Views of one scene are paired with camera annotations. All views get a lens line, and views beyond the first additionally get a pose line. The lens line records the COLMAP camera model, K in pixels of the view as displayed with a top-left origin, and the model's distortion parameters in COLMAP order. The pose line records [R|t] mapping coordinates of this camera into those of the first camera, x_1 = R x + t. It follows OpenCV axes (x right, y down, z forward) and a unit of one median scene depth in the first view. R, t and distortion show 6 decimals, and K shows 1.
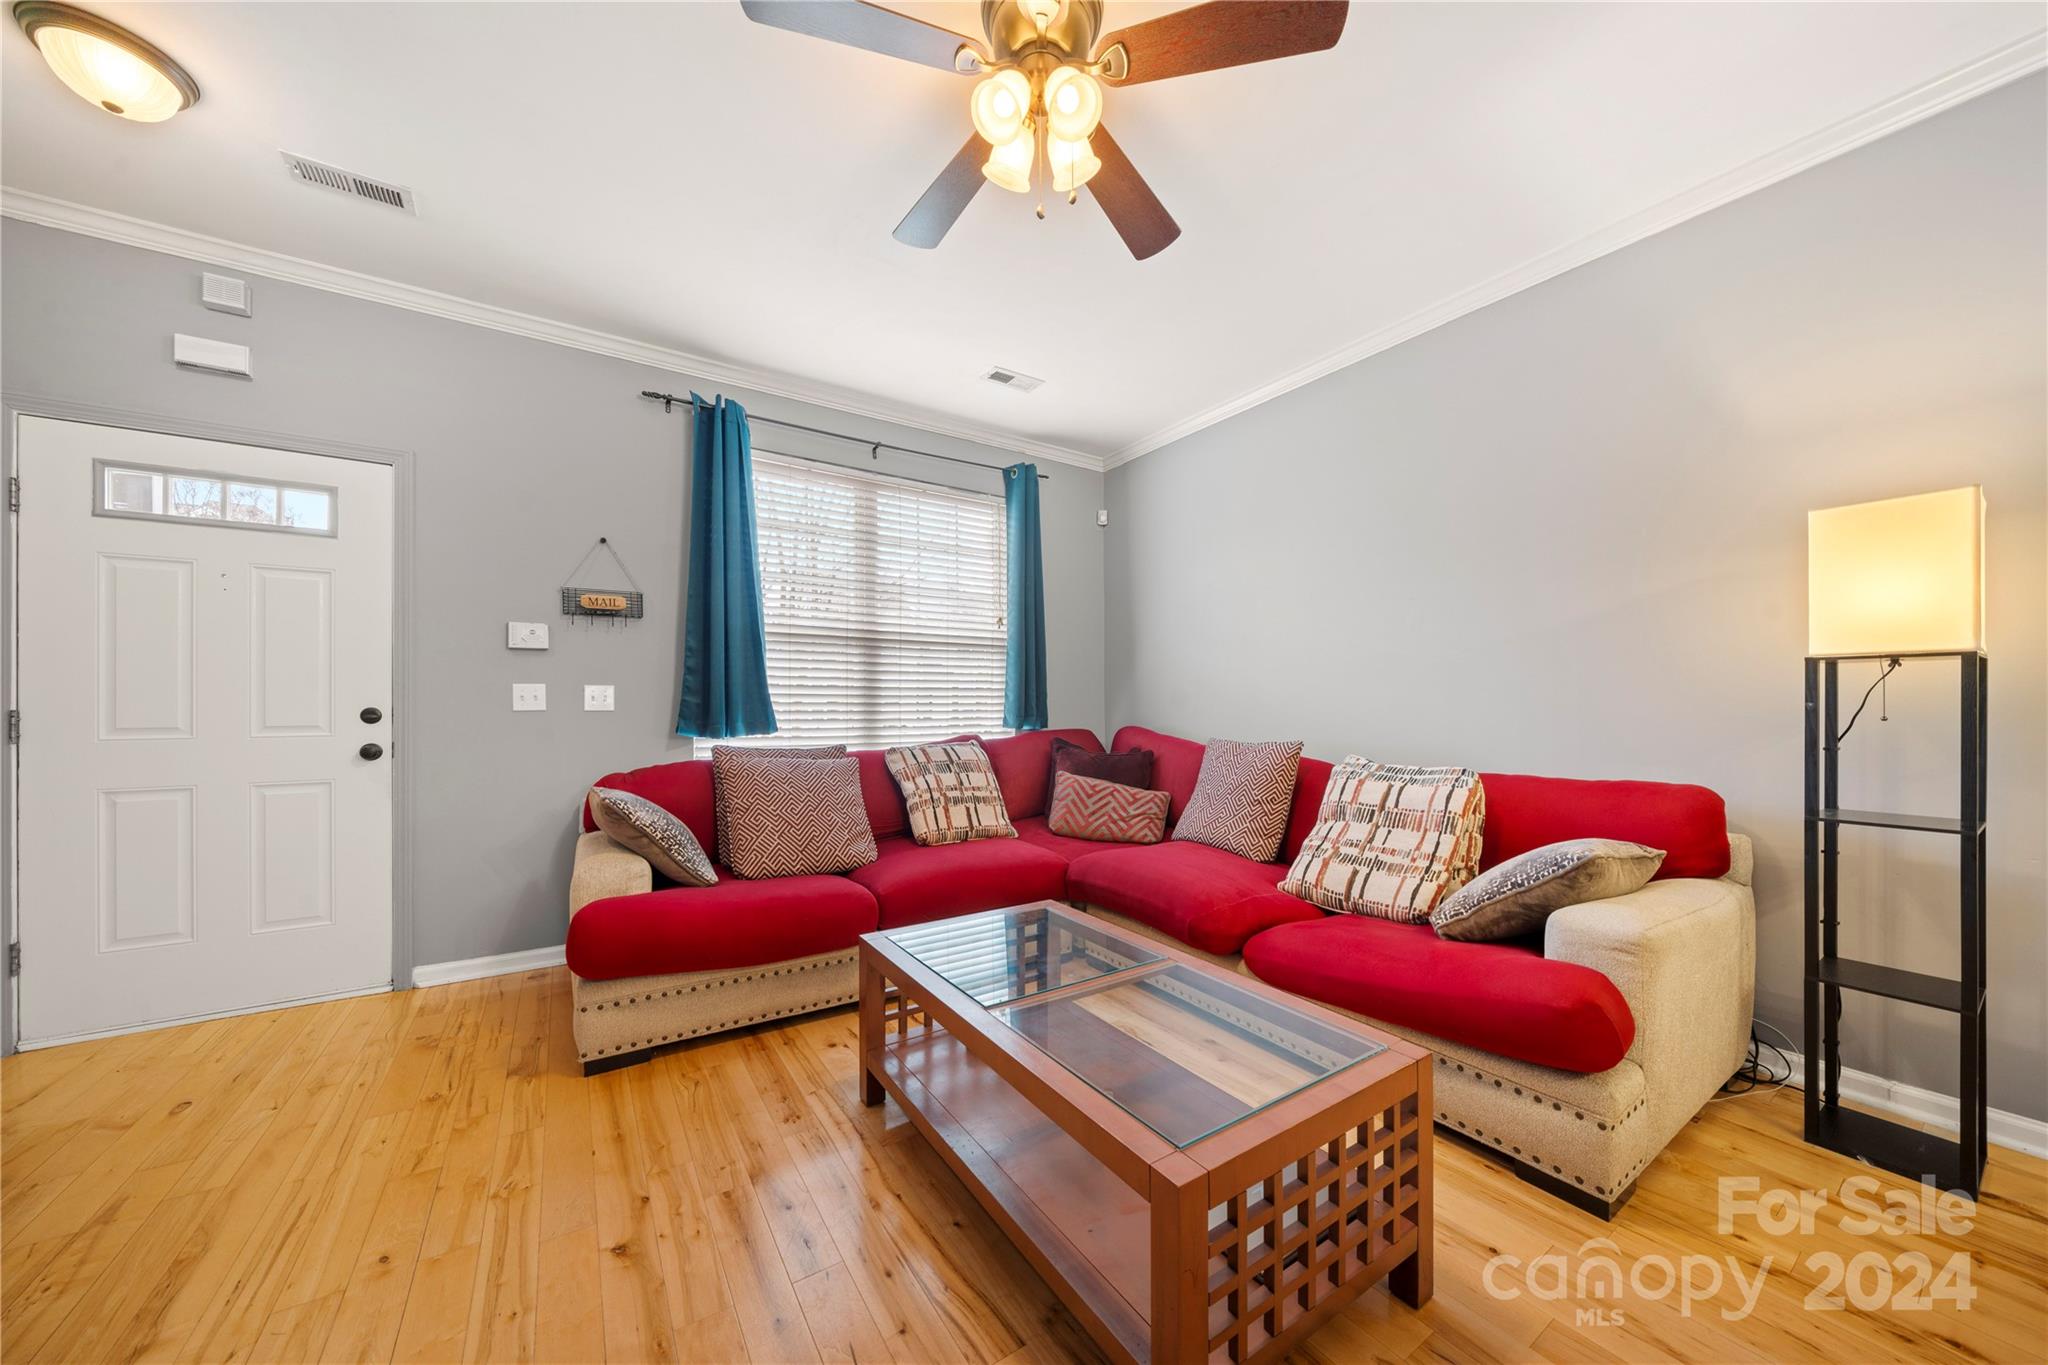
lens RADIAL K [[692.9, 0, 1027.1], [0, 692.9, 702.7], [0, 0, 1]] dist [-0.000667, -0.000079]
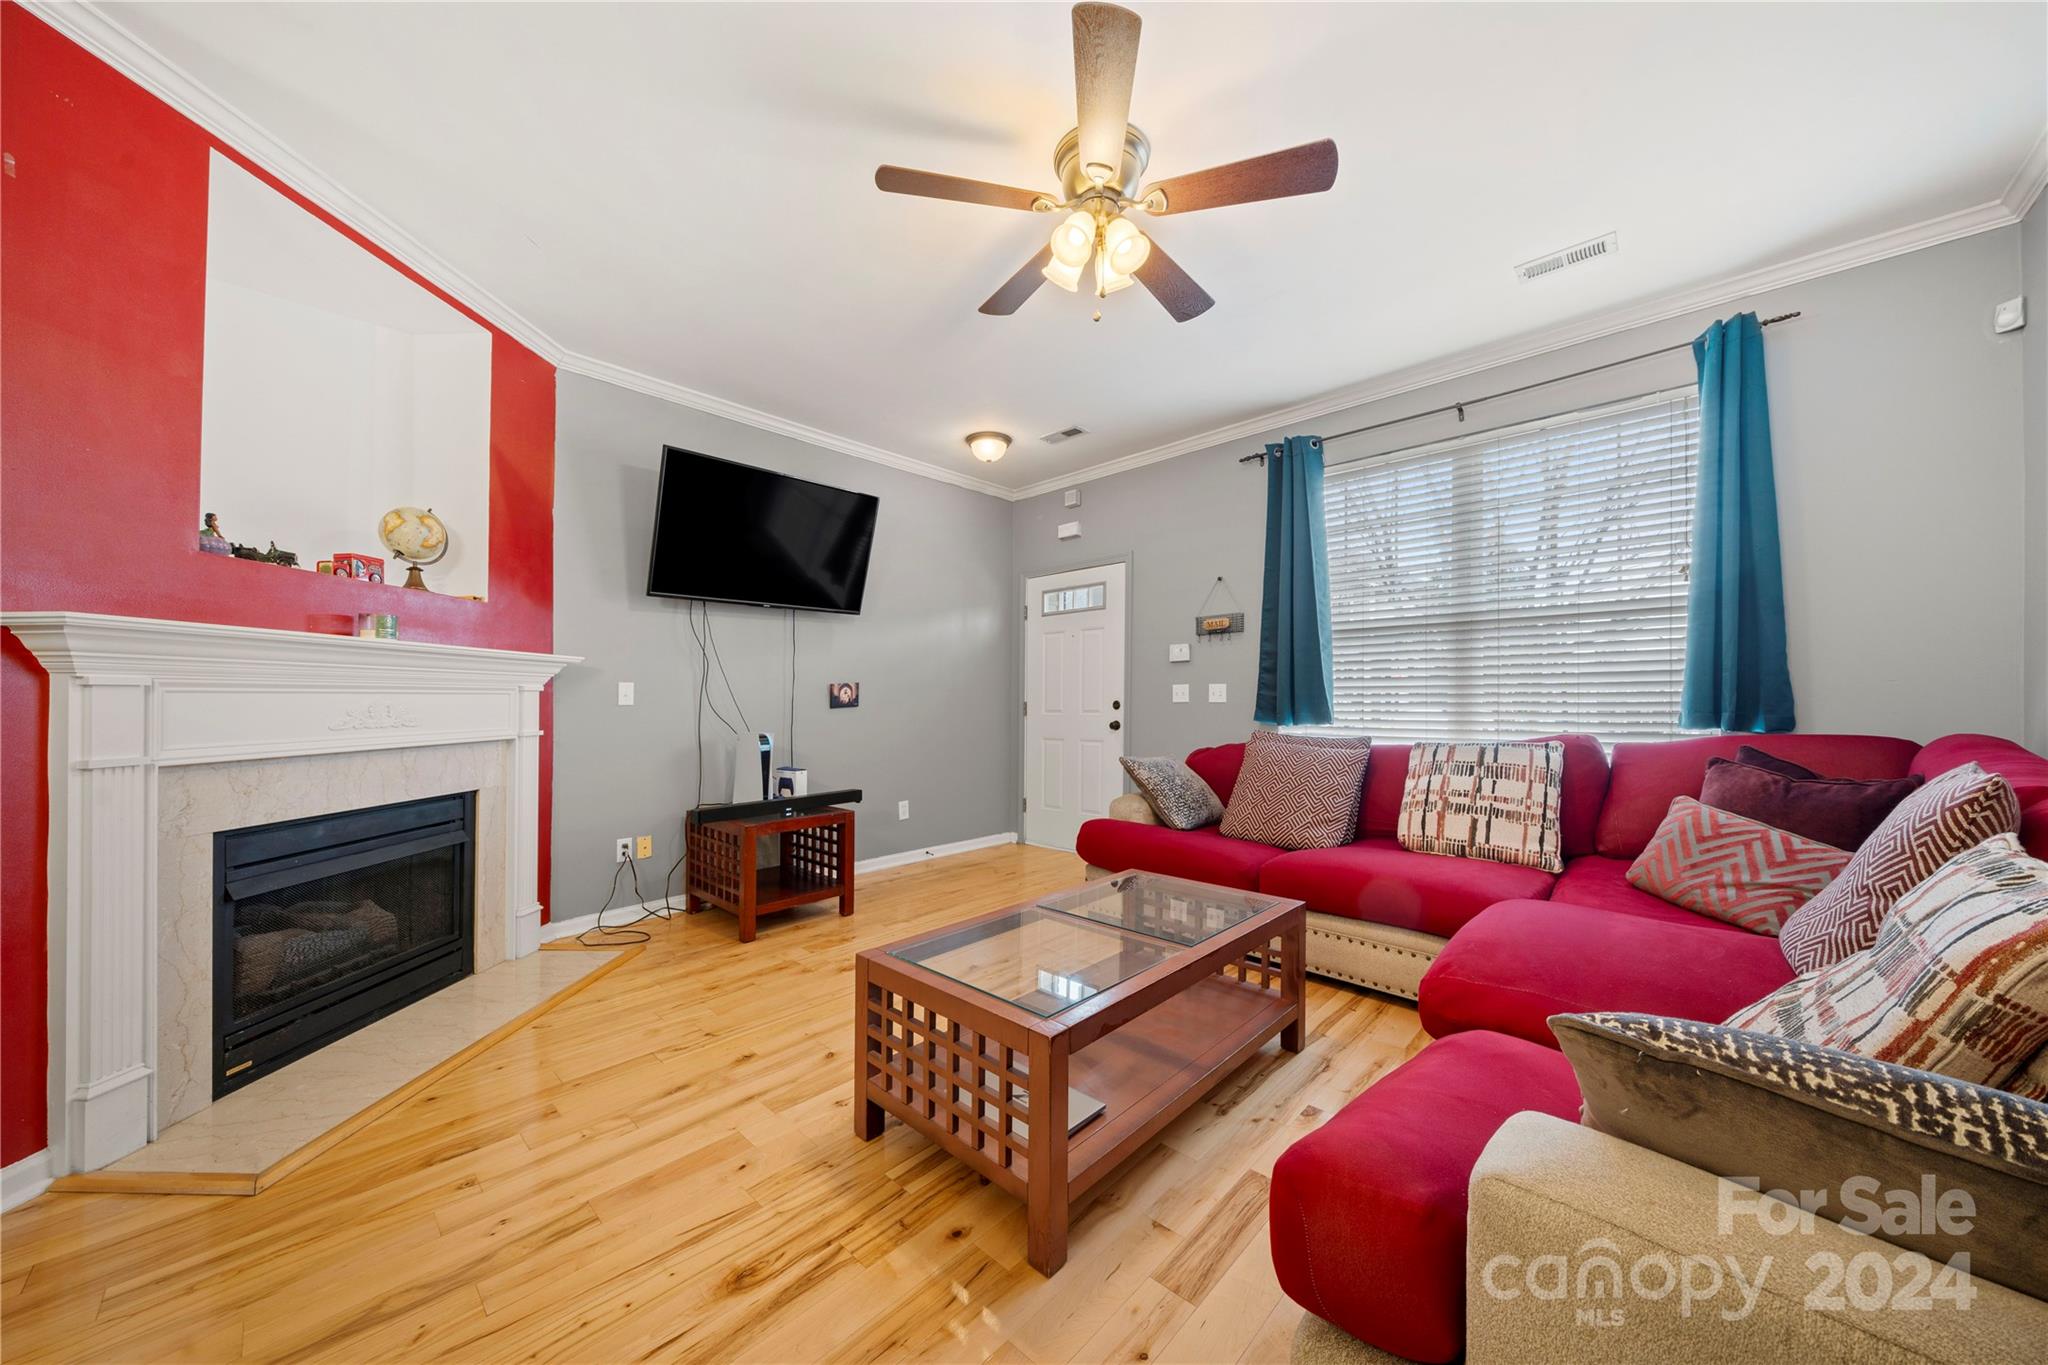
lens RADIAL K [[708.1, 0, 1024.0], [0, 708.1, 682.5], [0, 0, 1]] dist [-0.000367, -0.000054]
pose [[0.233138, -0.026614, -0.972079, 0.645950], [0.009946, 0.999638, -0.024983, 0.003310], [0.972393, -0.003843, 0.233318, 0.286396]]
